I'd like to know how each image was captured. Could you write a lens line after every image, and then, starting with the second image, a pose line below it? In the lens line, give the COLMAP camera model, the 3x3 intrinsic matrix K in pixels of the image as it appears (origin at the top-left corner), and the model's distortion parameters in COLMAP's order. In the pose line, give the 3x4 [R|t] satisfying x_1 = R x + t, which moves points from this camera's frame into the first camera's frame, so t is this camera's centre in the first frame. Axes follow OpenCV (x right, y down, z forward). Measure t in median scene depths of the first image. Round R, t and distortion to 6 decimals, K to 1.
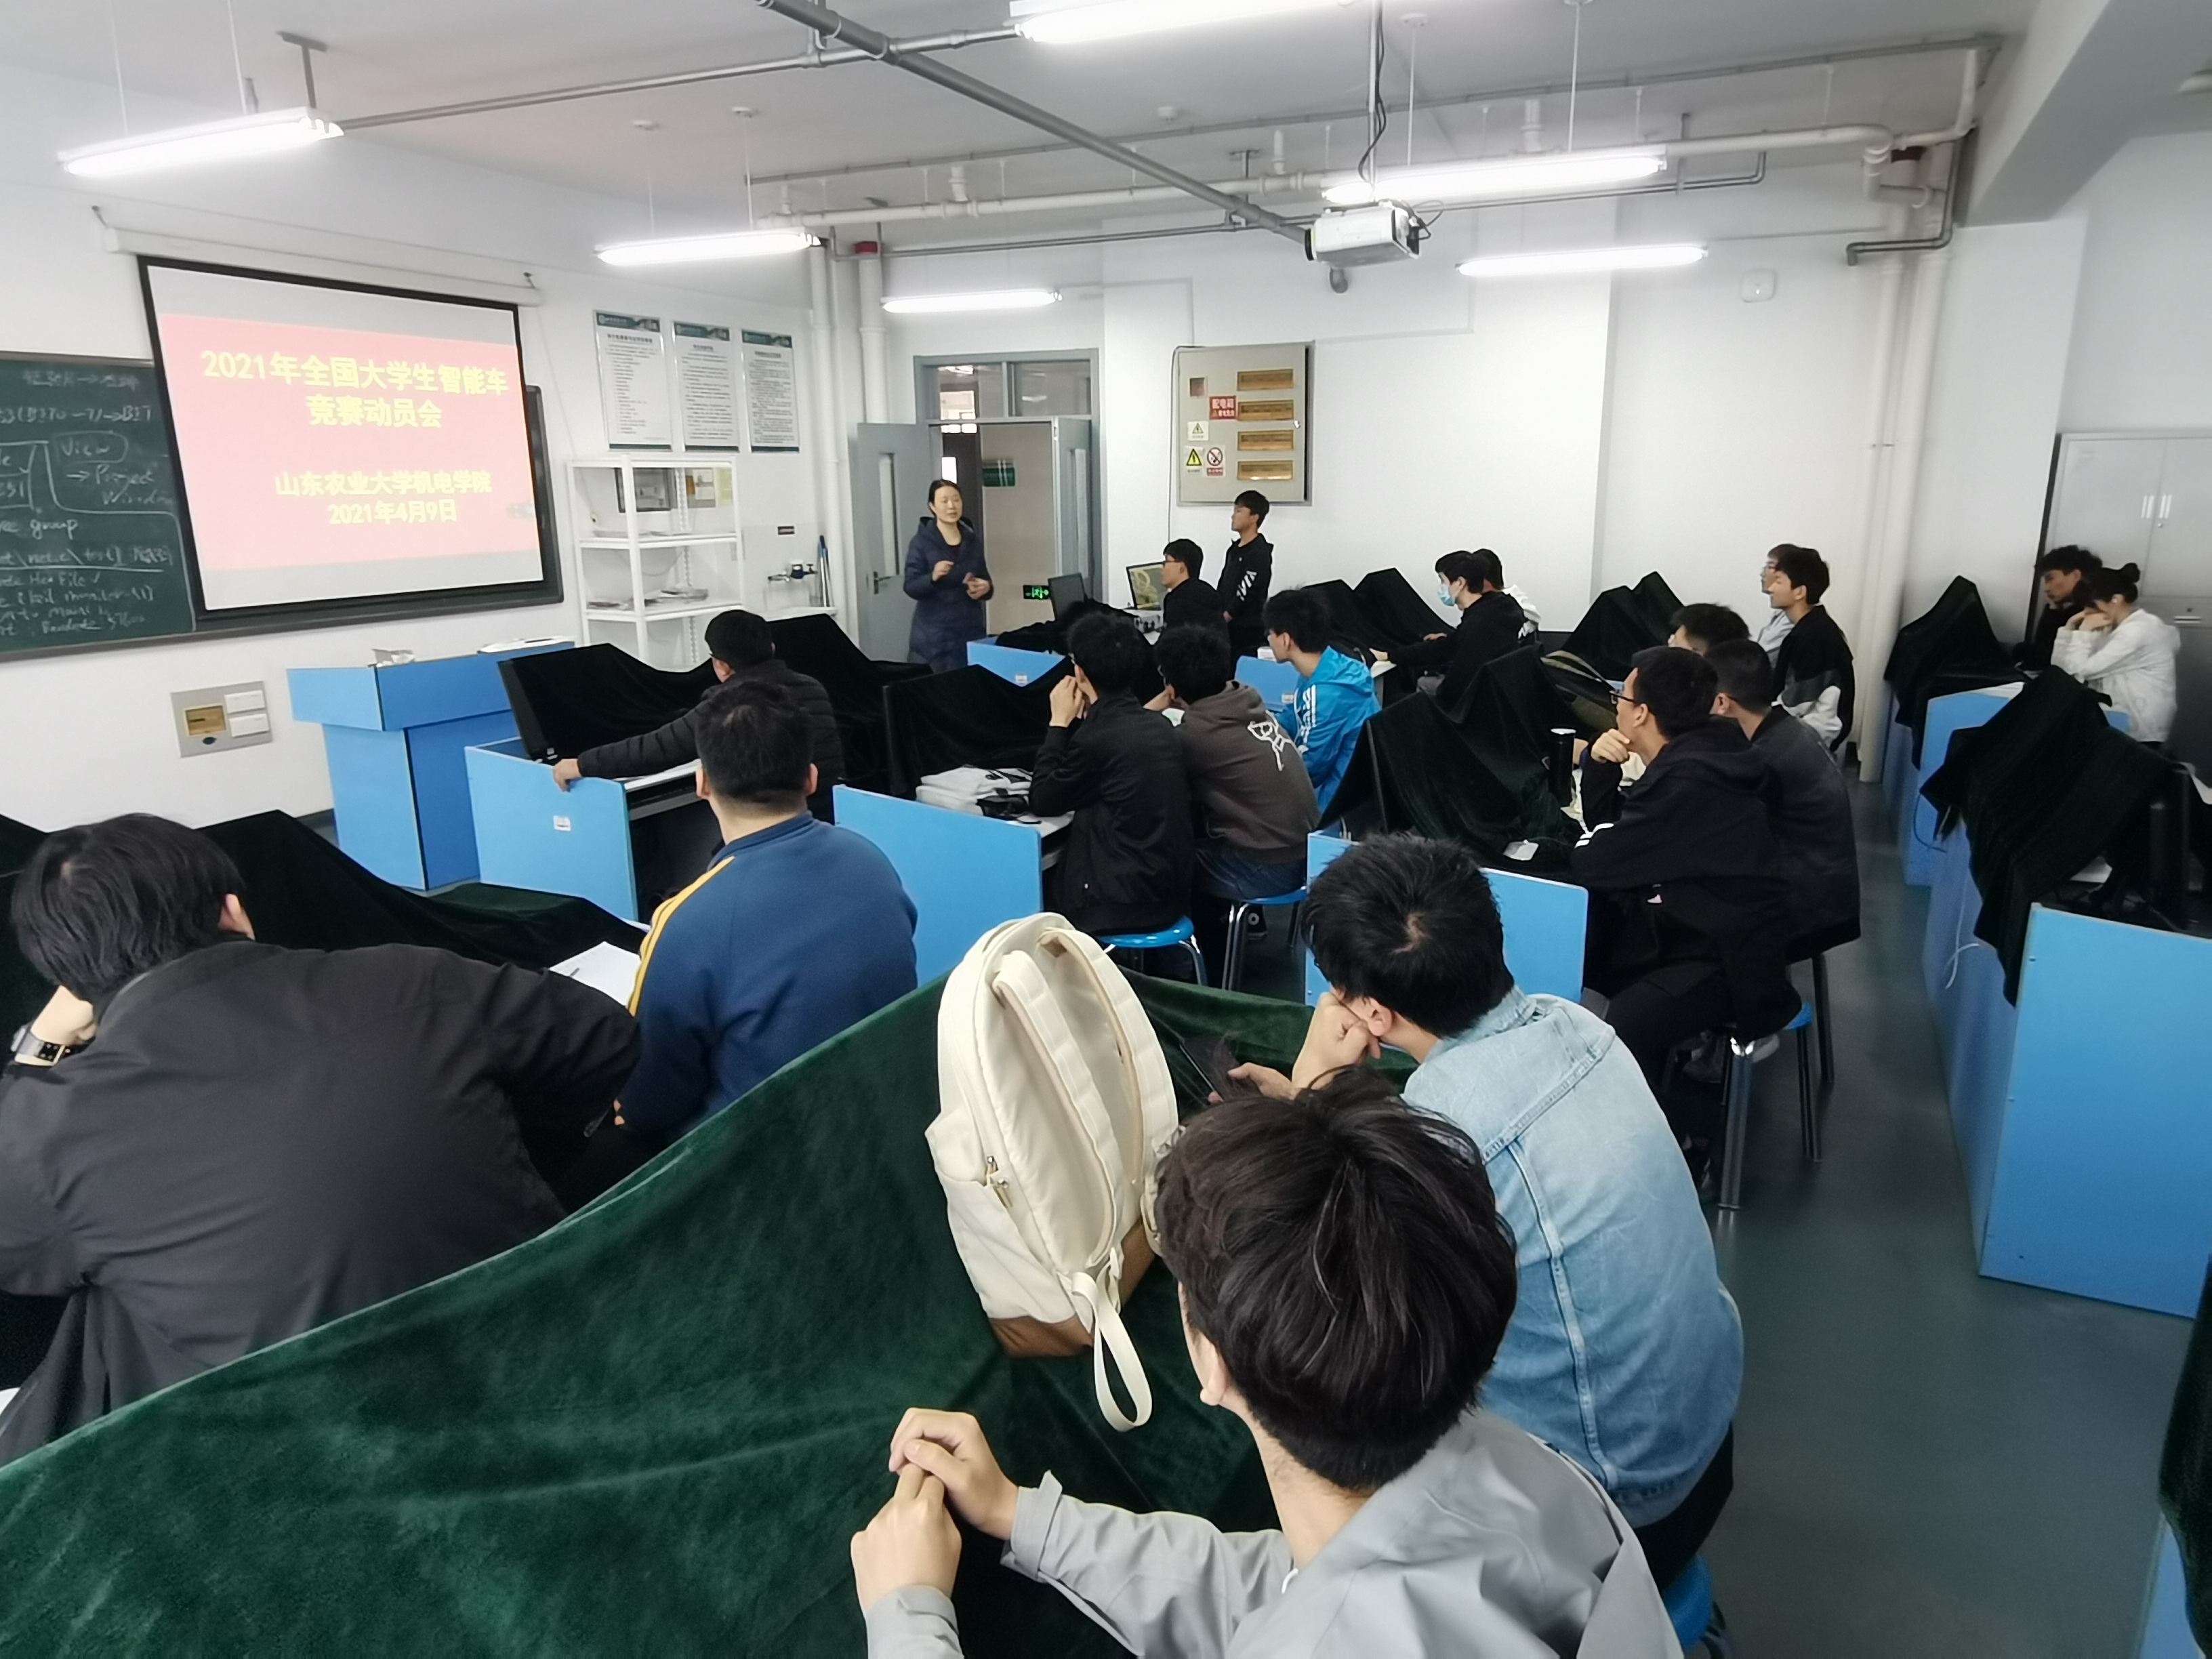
lens RADIAL K [[1426.6, 0, 1119.4], [0, 1426.6, 834.4], [0, 0, 1]] dist [0.012052, -0.002740]
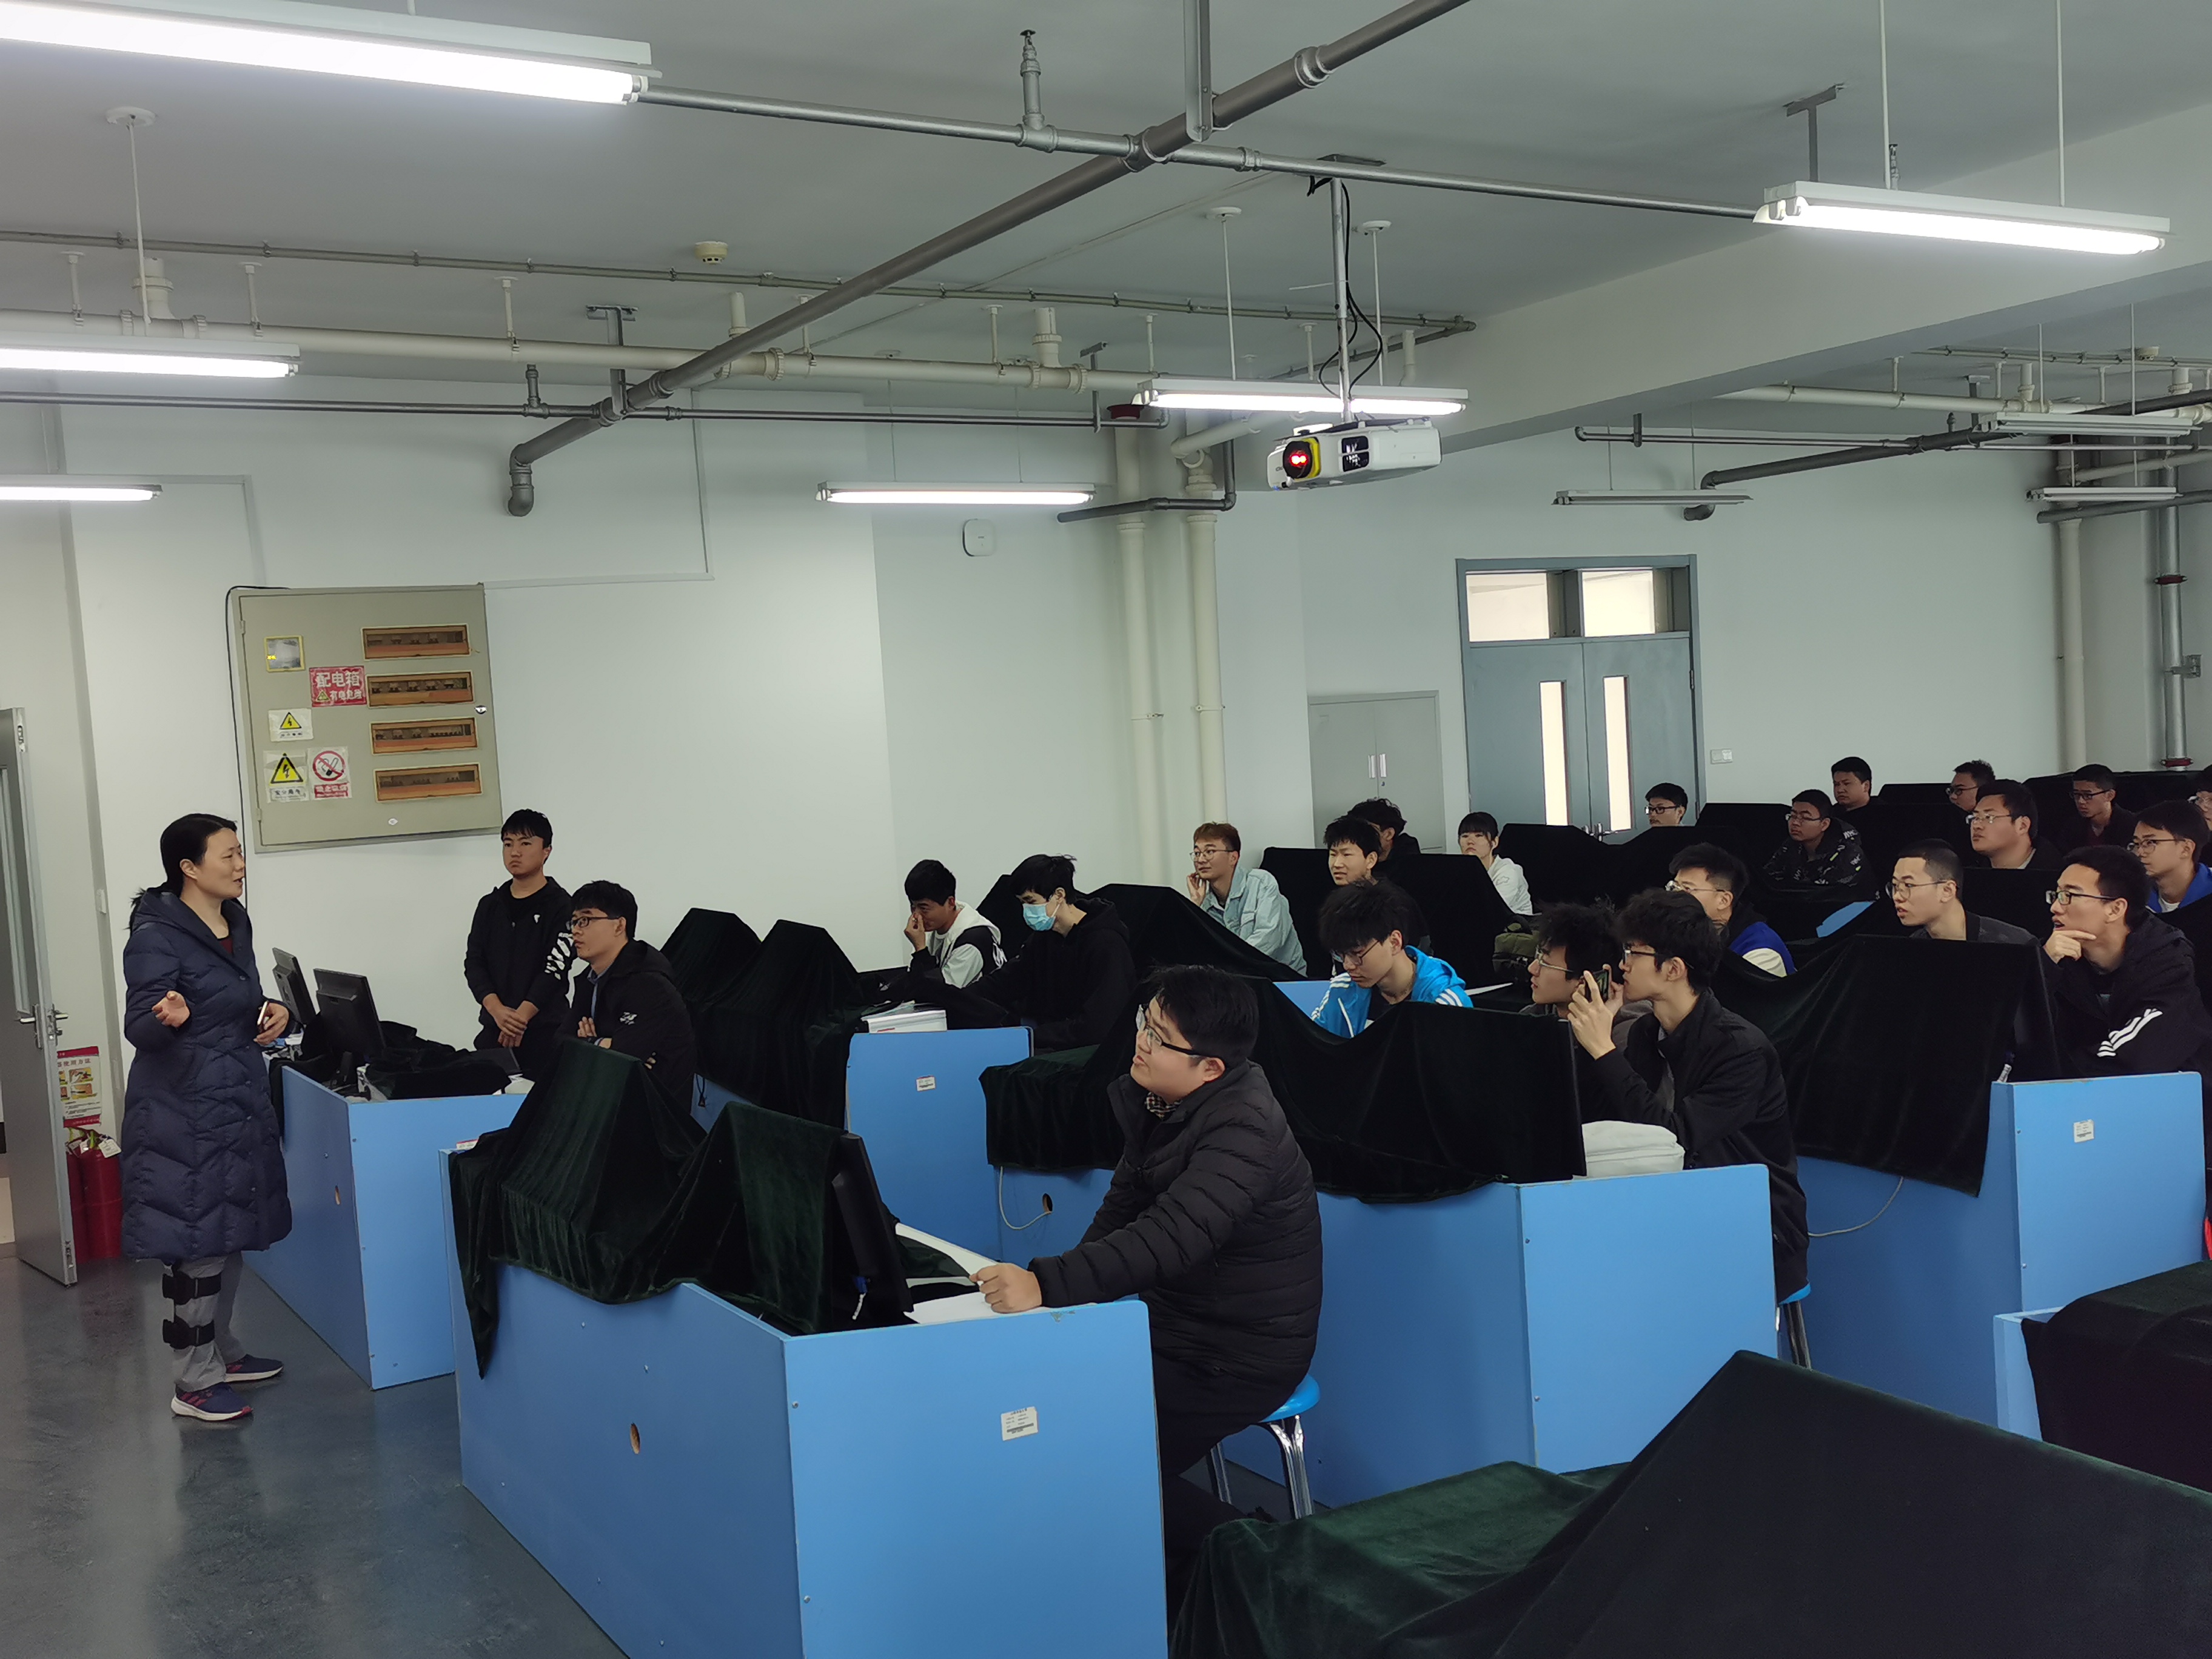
lens RADIAL K [[2193.6, 0, 1101.4], [0, 2193.6, 836.1], [0, 0, 1]] dist [0.078585, 0.000000]
pose [[0.586362, -0.065610, 0.807387, -0.502891], [0.249466, 0.962898, -0.102926, -0.065937], [-0.770679, 0.261768, 0.580975, 0.240298]]
